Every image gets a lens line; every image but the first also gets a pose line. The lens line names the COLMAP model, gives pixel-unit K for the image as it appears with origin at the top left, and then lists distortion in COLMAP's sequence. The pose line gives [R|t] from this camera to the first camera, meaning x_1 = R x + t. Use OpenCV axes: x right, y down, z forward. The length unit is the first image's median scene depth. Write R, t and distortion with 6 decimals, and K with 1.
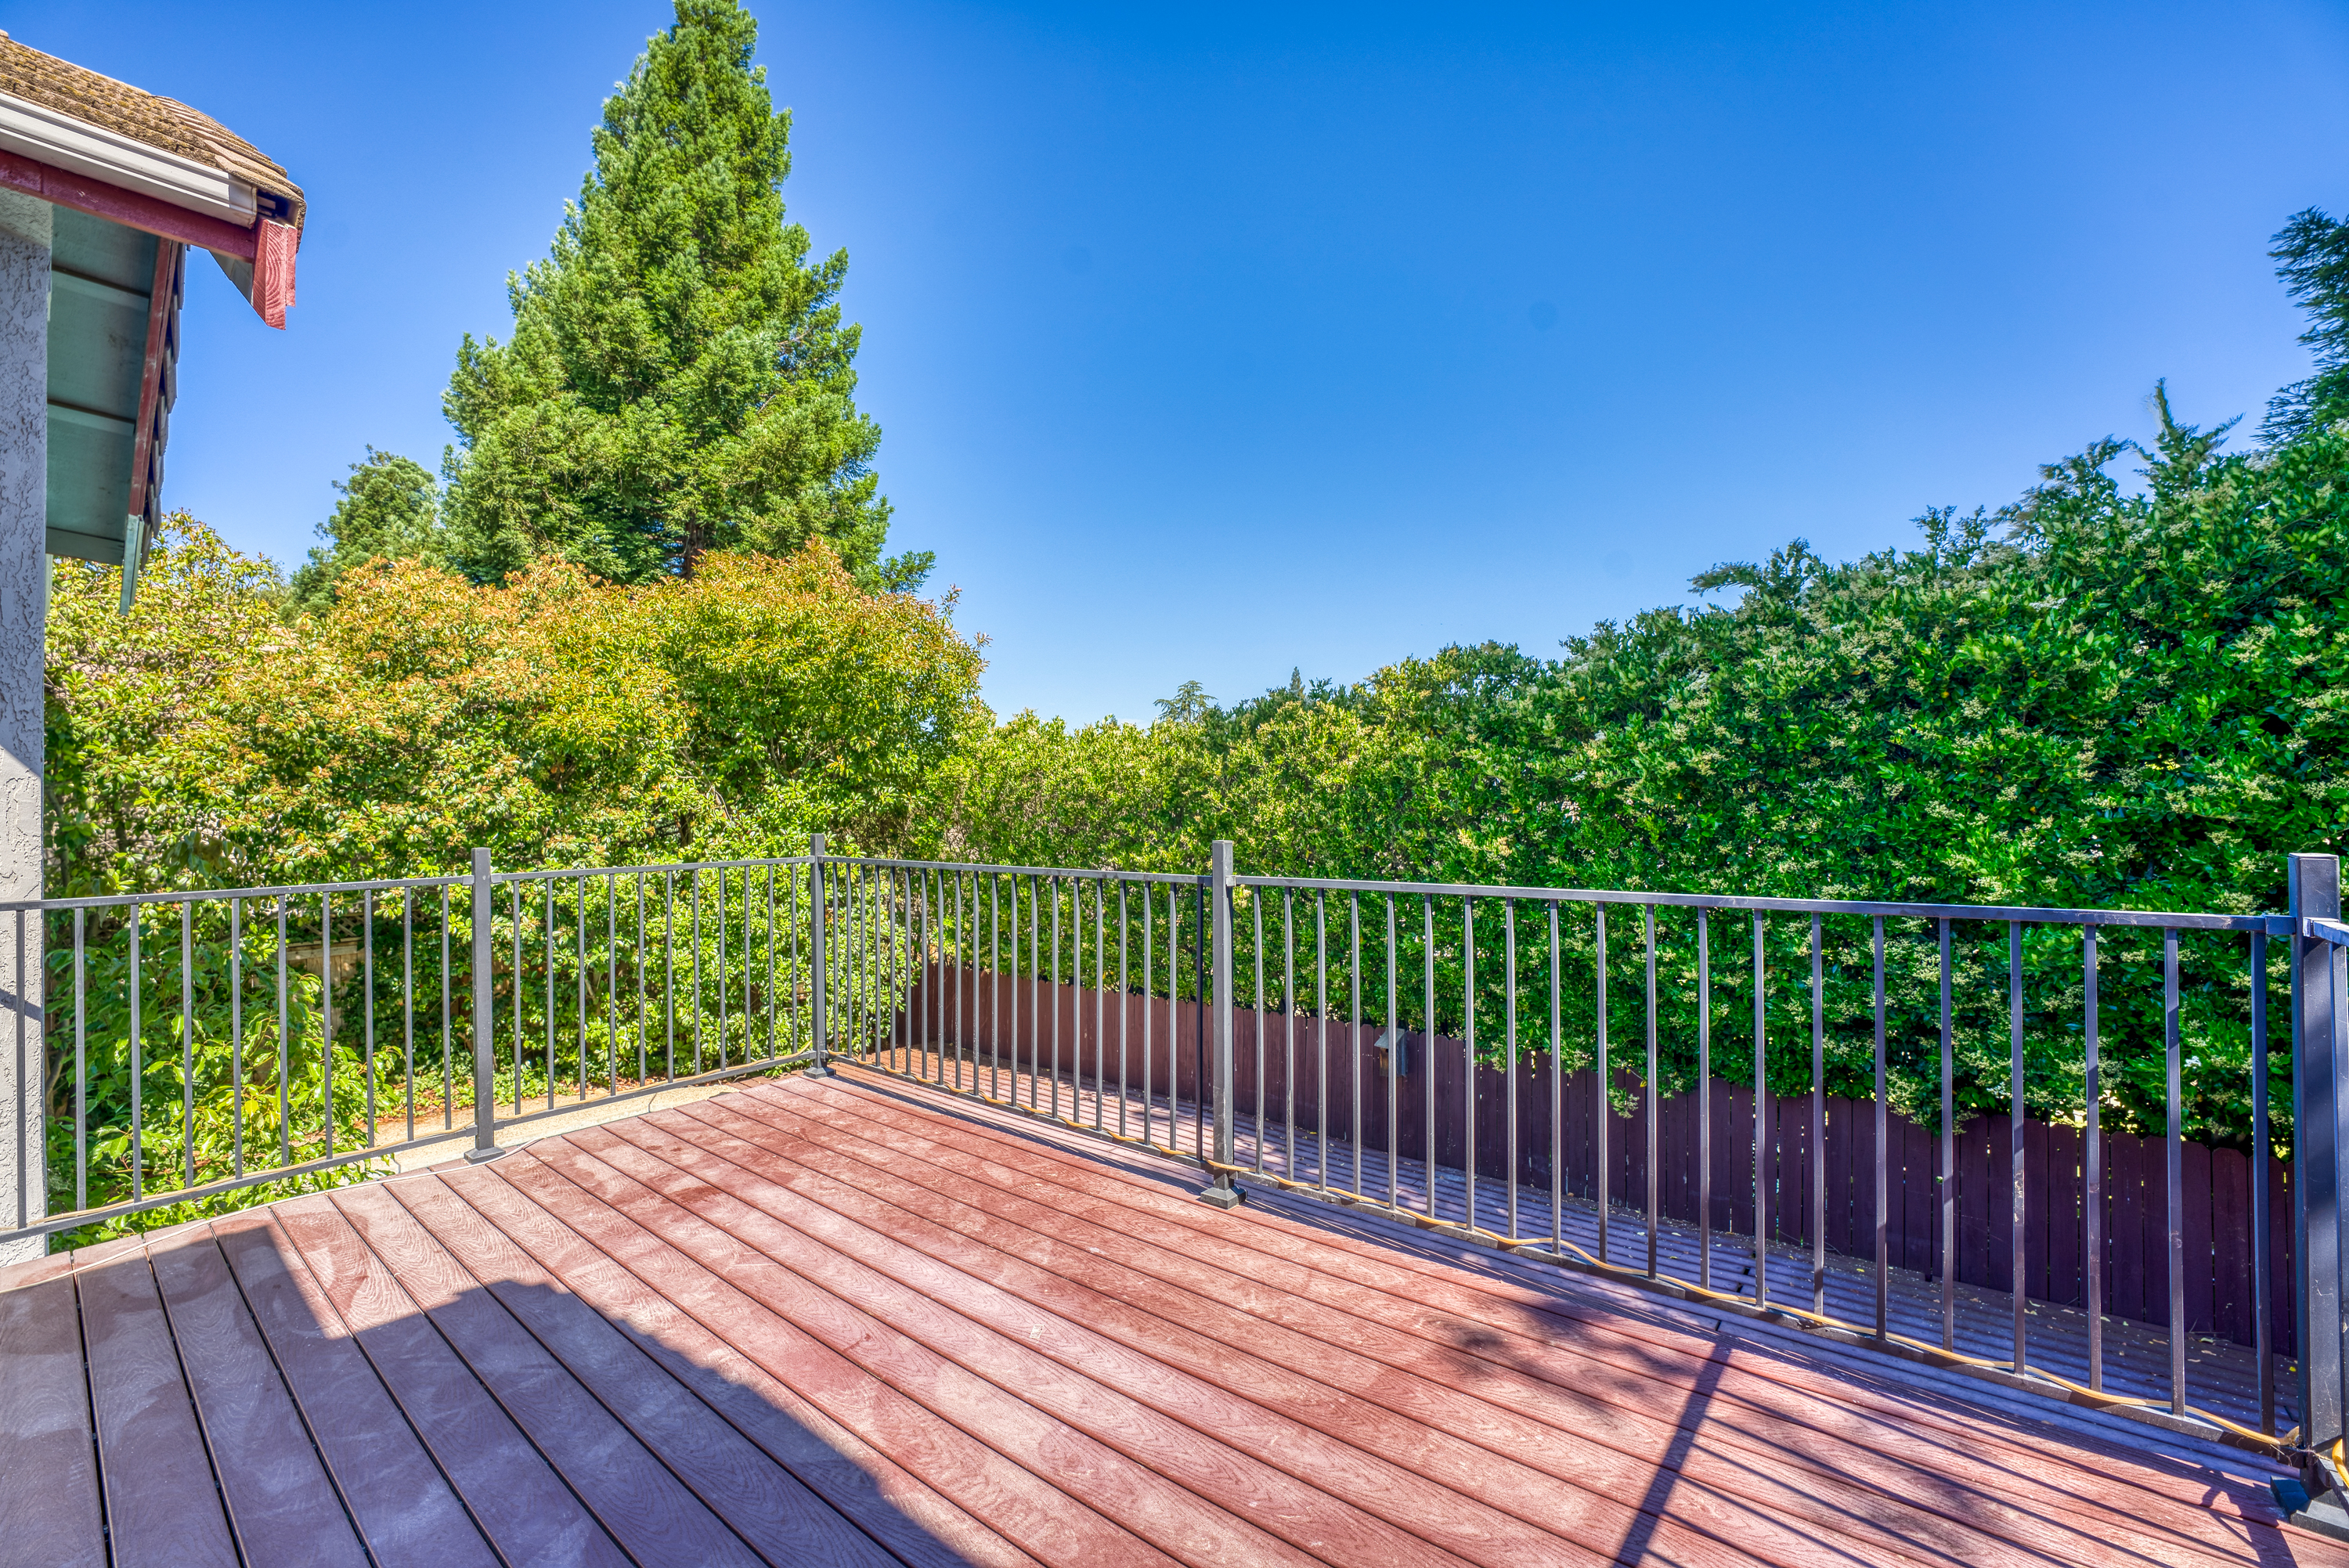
lens RADIAL K [[953.5, 0, 1152.6], [0, 953.5, 781.6], [0, 0, 1]] dist [-0.010711, -0.001284]
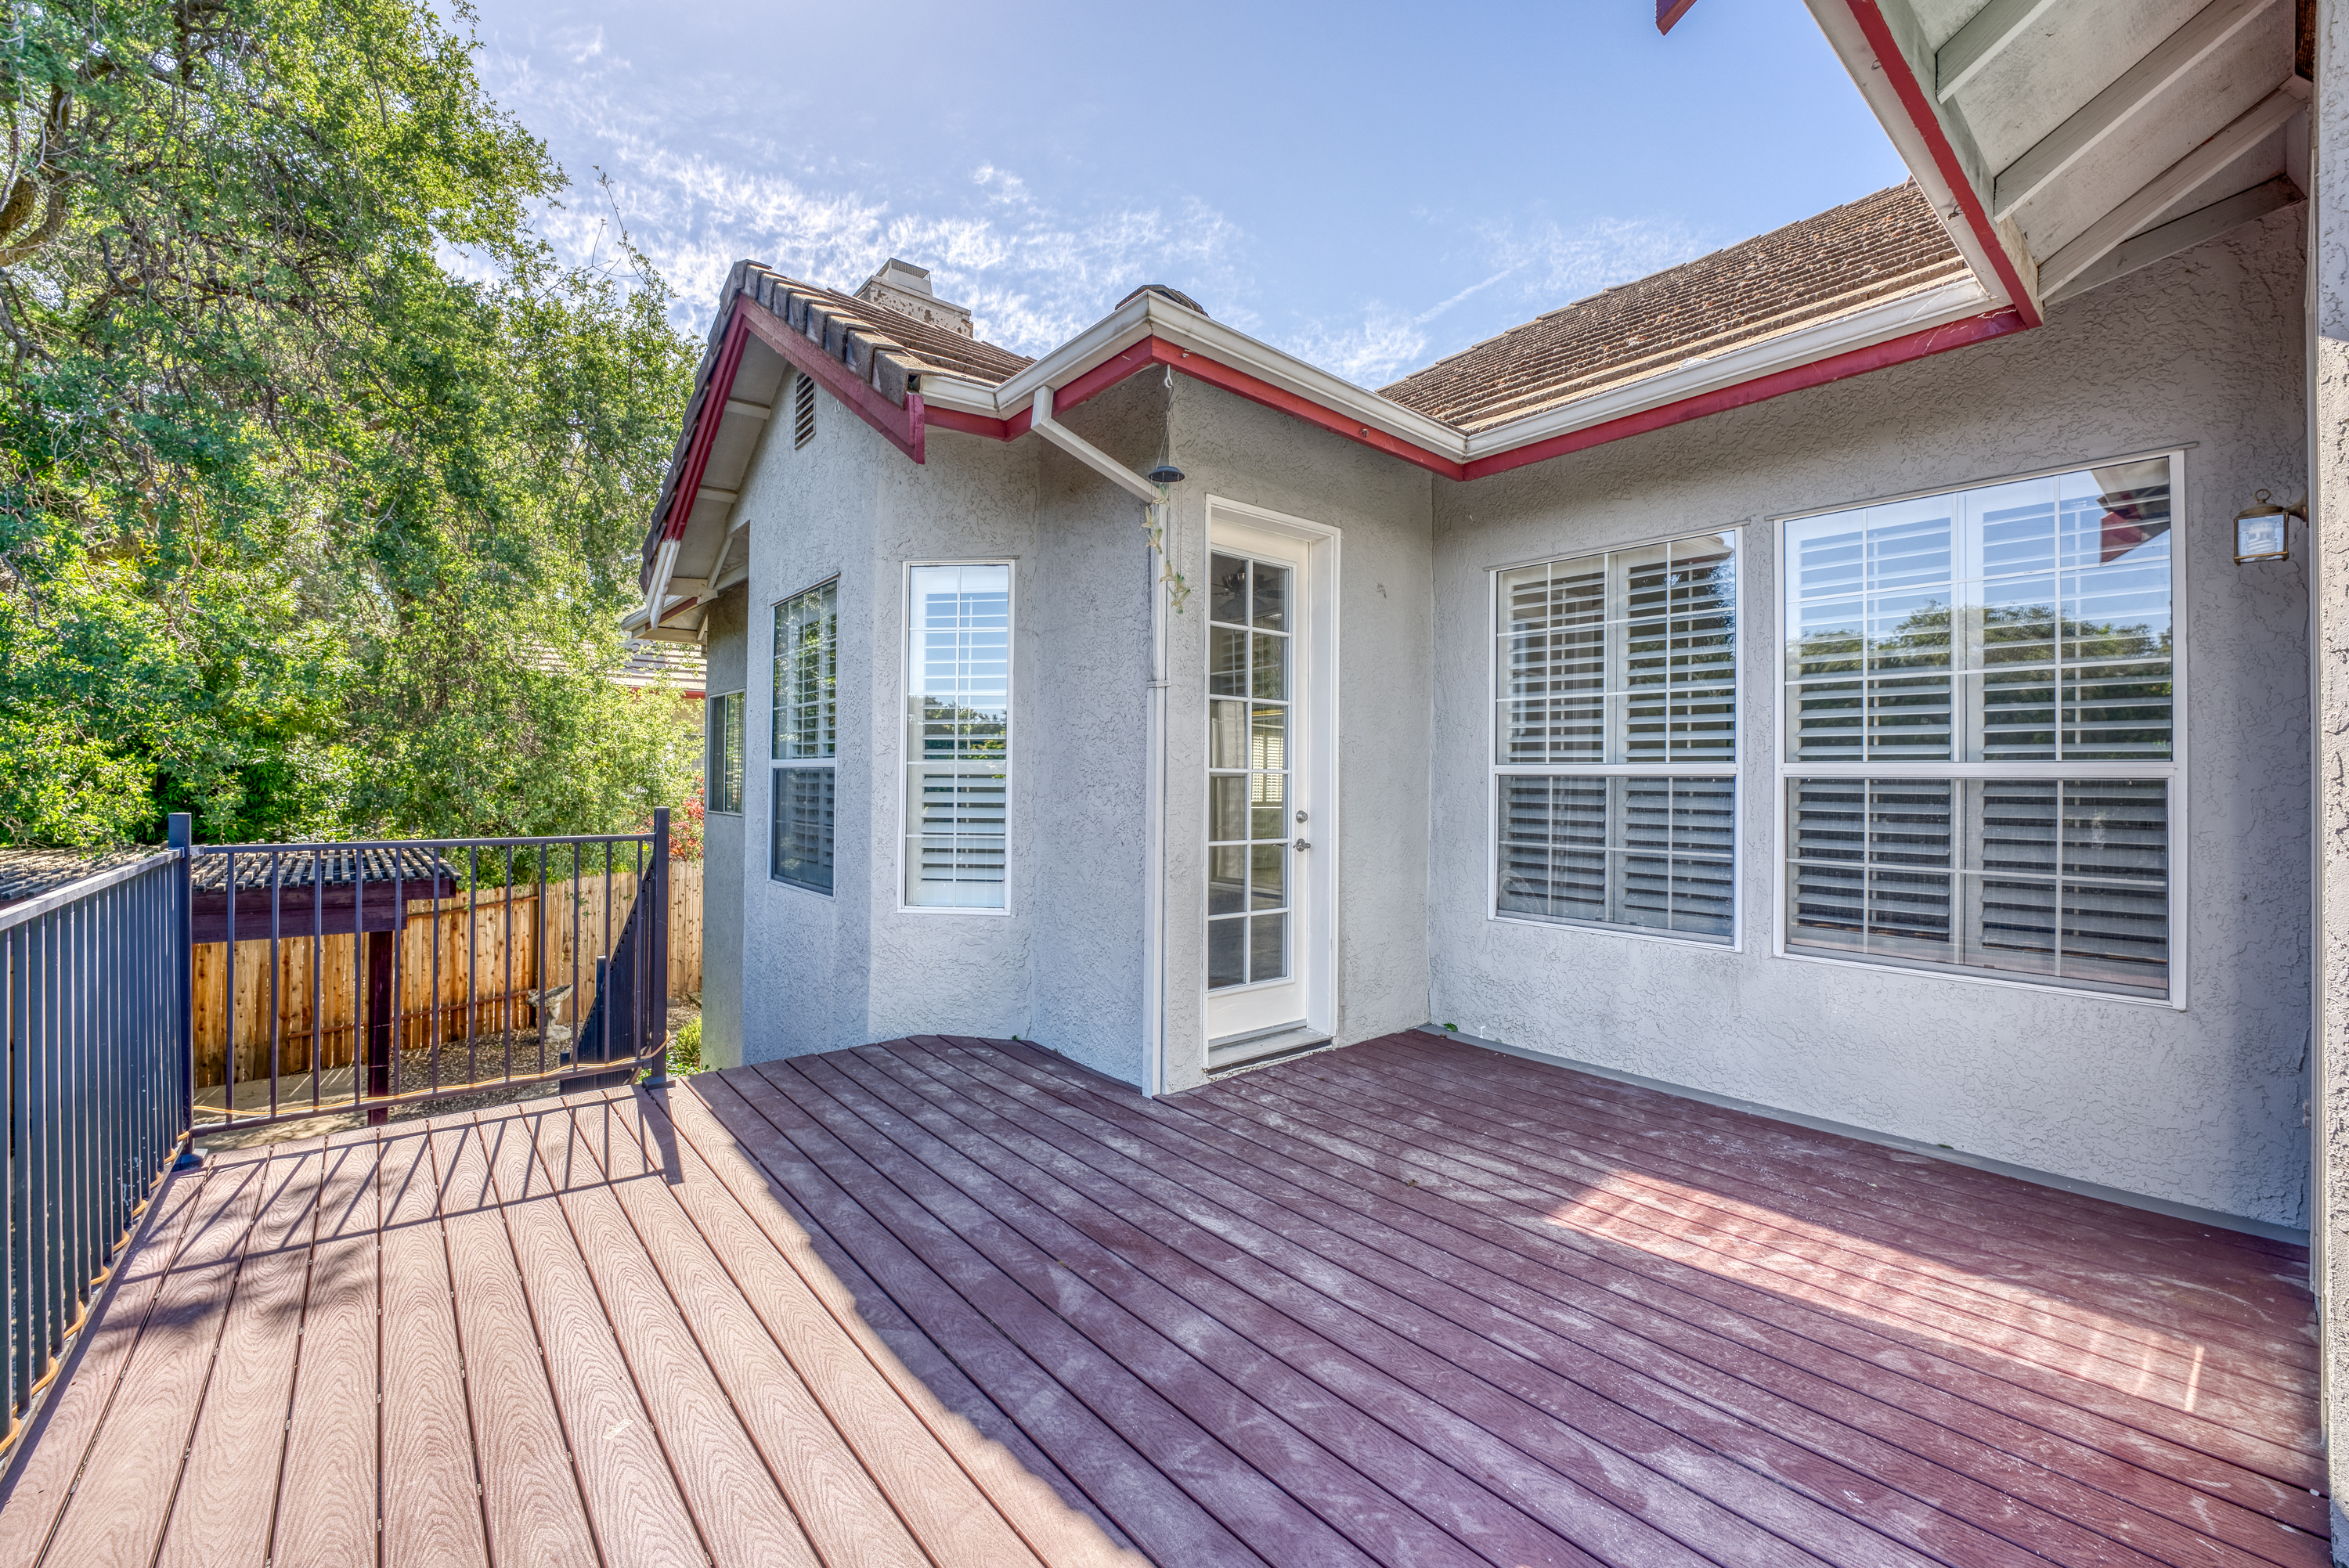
lens RADIAL K [[953.5, 0, 1161.6], [0, 953.5, 775.2], [0, 0, 1]] dist [-0.010711, -0.001284]
pose [[-0.981116, 0.013295, 0.192964, -0.868446], [0.009354, 0.999729, -0.021317, 0.039669], [-0.193195, -0.019110, -0.980974, 1.994091]]
